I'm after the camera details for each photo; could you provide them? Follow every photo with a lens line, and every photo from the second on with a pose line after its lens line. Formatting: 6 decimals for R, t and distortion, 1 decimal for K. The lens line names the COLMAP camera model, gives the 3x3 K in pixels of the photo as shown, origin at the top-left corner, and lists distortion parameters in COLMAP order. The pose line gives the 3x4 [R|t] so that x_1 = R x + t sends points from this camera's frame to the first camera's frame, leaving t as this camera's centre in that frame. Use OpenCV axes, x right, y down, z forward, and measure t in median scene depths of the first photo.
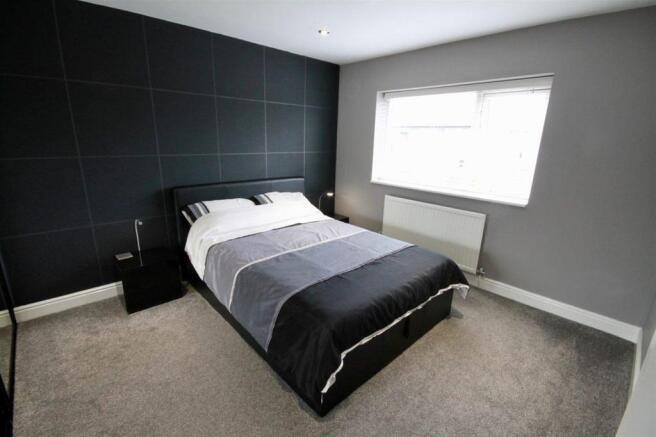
lens RADIAL K [[302.0, 0, 329.8], [0, 302.0, 221.8], [0, 0, 1]] dist [0.002050, 0.000355]
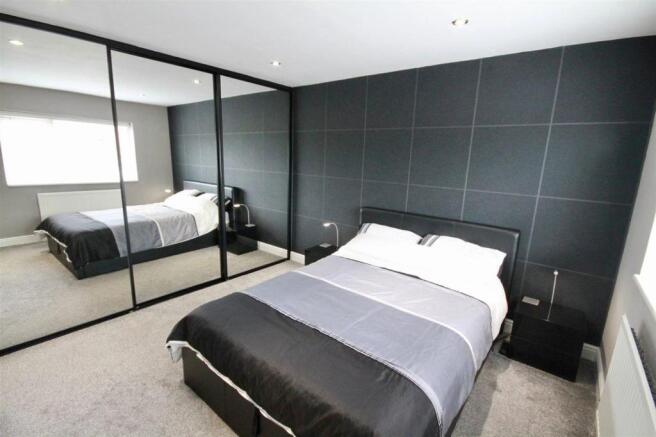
lens RADIAL K [[311.6, 0, 332.7], [0, 311.6, 220.3], [0, 0, 1]] dist [-0.001042, 0.000056]
pose [[0.147652, 0.164942, -0.975189, 0.692587], [-0.317957, 0.941572, 0.111114, -0.168805], [0.936537, 0.293662, 0.191470, 0.692173]]
